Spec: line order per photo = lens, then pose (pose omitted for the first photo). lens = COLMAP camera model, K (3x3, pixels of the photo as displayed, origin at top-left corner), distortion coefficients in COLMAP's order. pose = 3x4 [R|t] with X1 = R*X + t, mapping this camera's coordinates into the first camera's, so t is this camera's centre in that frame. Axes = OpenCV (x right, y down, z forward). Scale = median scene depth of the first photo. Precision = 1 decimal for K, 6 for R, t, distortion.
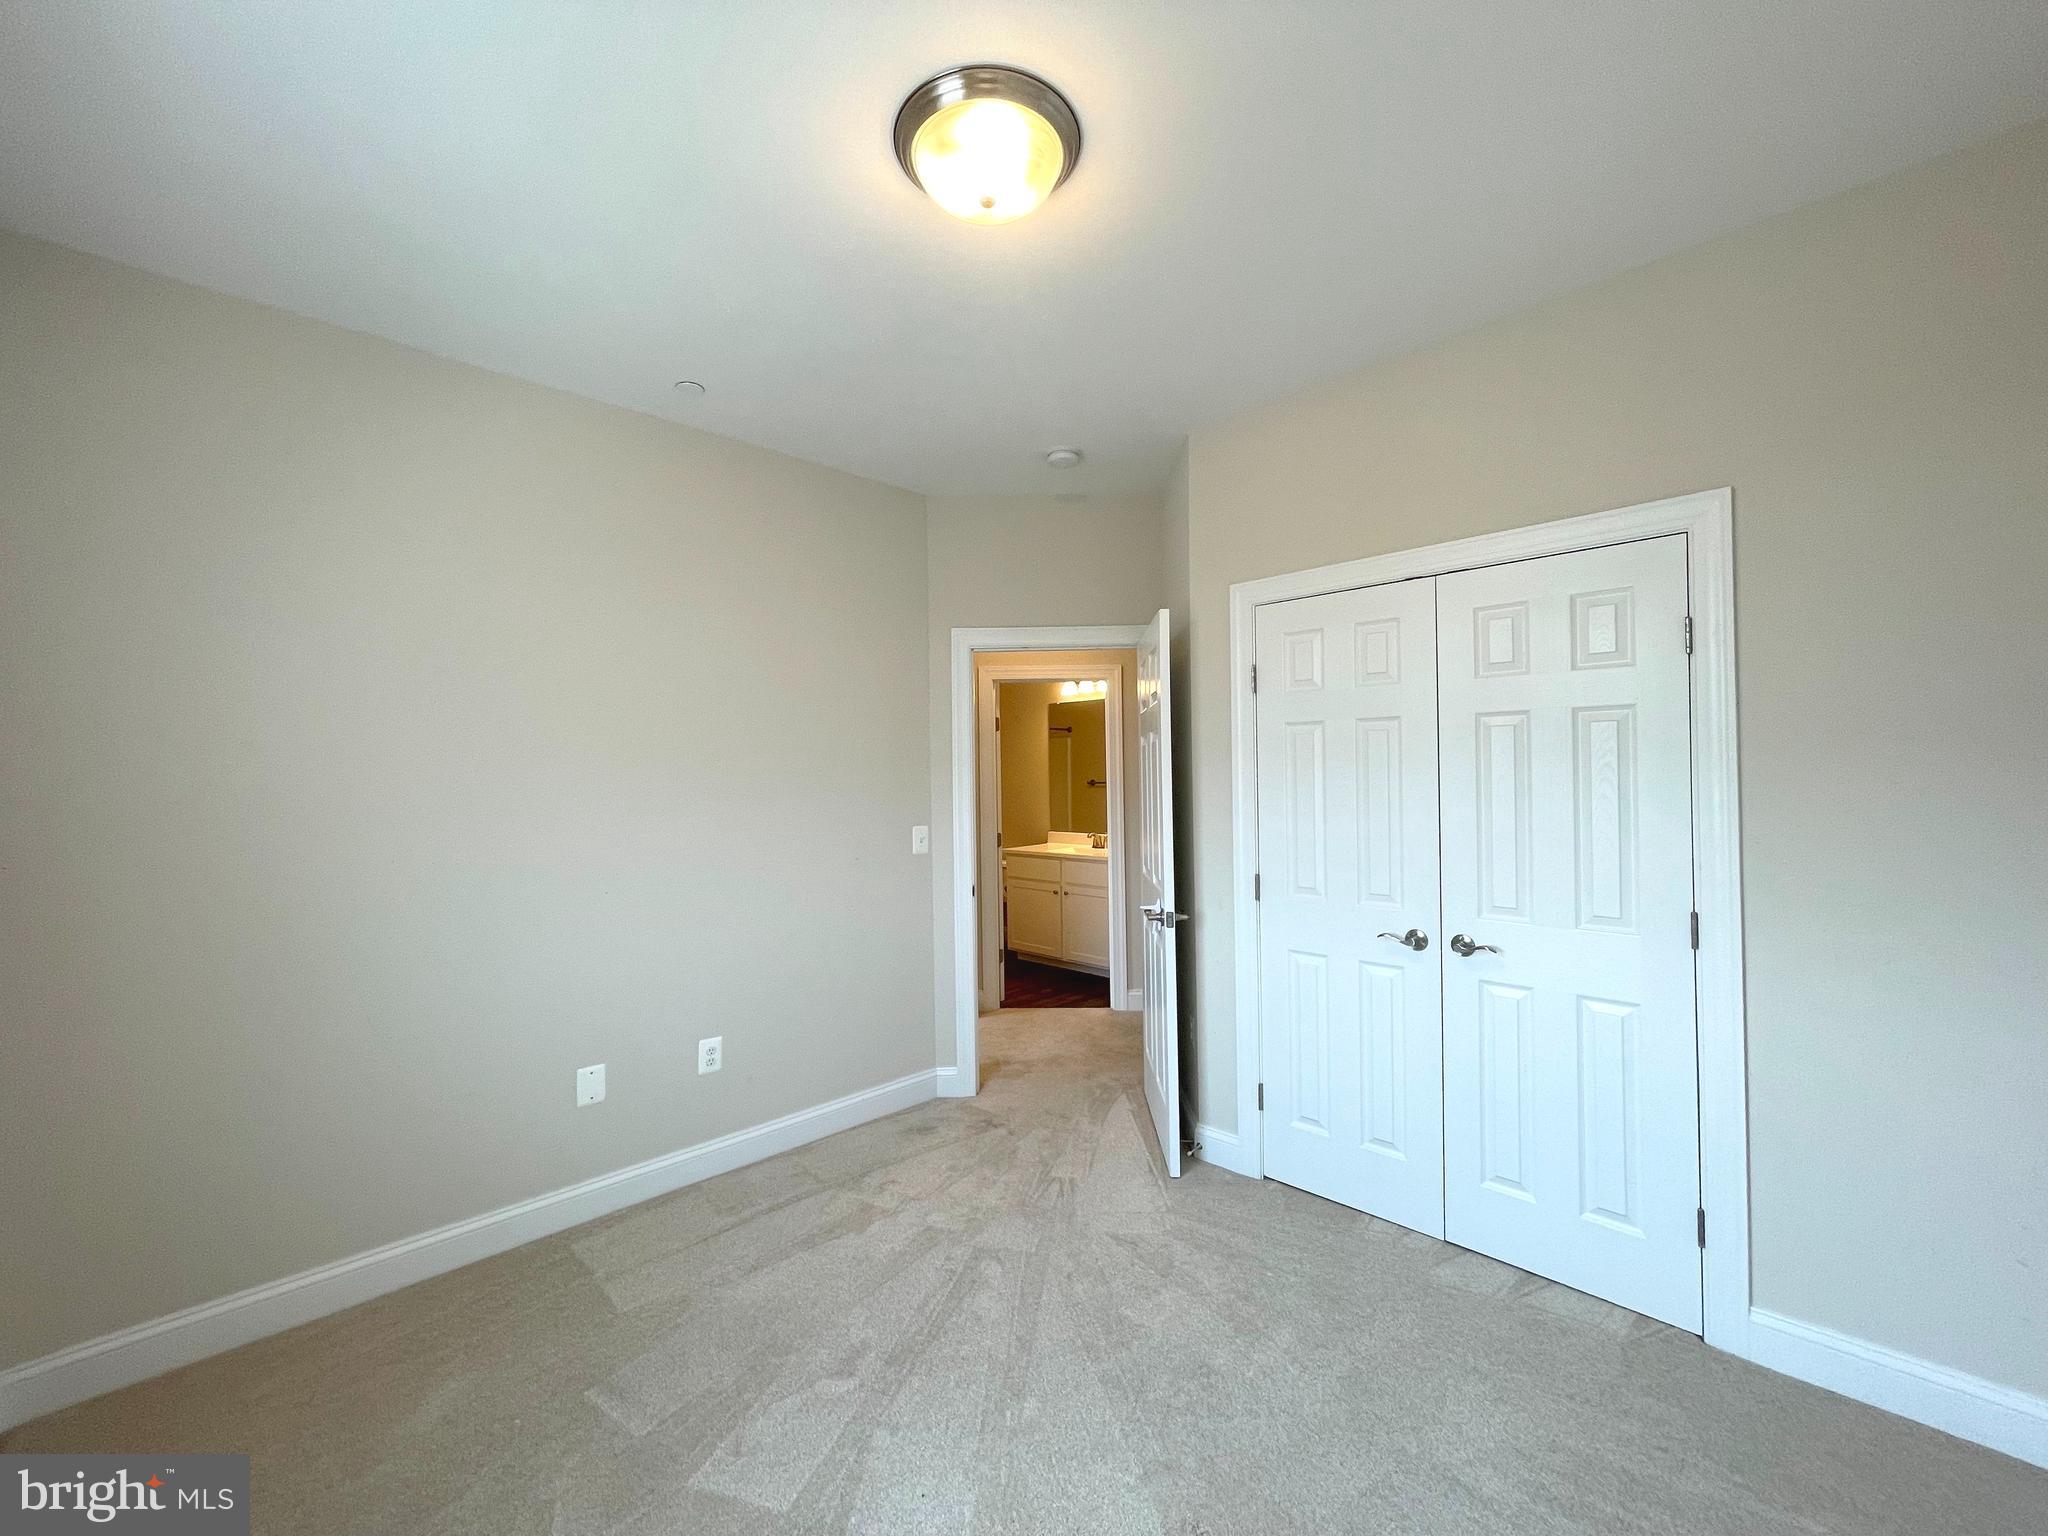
lens RADIAL K [[838.8, 0, 1025.4], [0, 838.8, 769.9], [0, 0, 1]] dist [-0.001358, -0.000286]
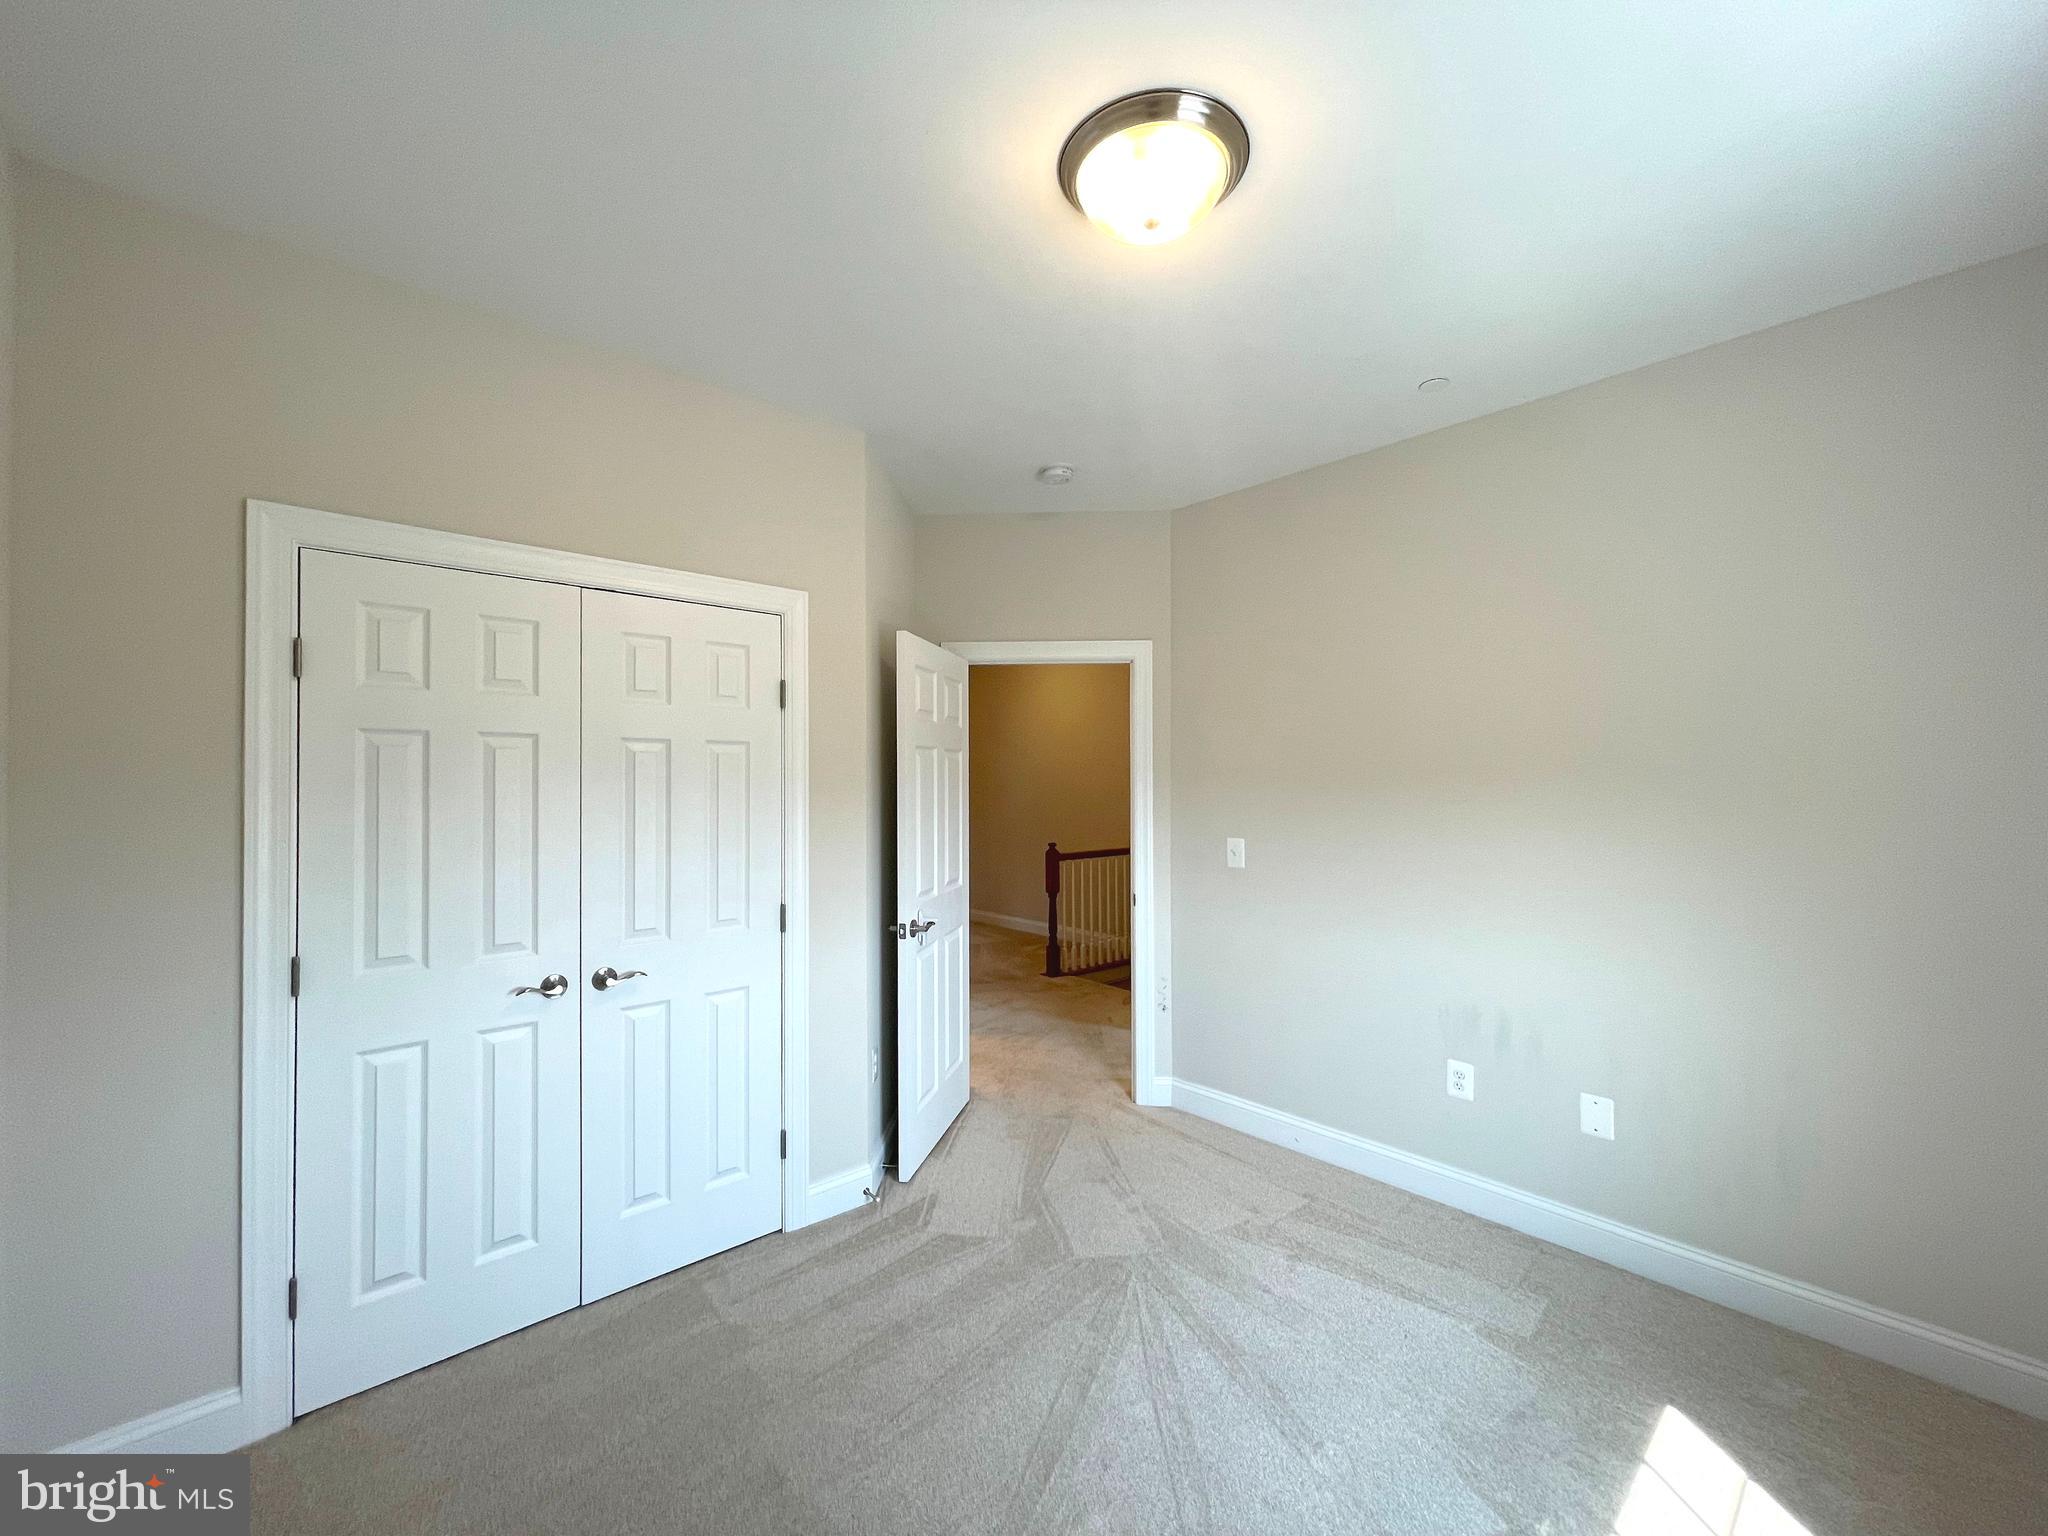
lens RADIAL K [[838.8, 0, 1025.4], [0, 838.8, 769.9], [0, 0, 1]] dist [-0.001358, -0.000286]
pose [[0.083422, 0.026456, 0.996163, -0.489148], [0.014302, 0.999513, -0.027743, 0.001507], [-0.996412, 0.016561, 0.083003, 0.505444]]
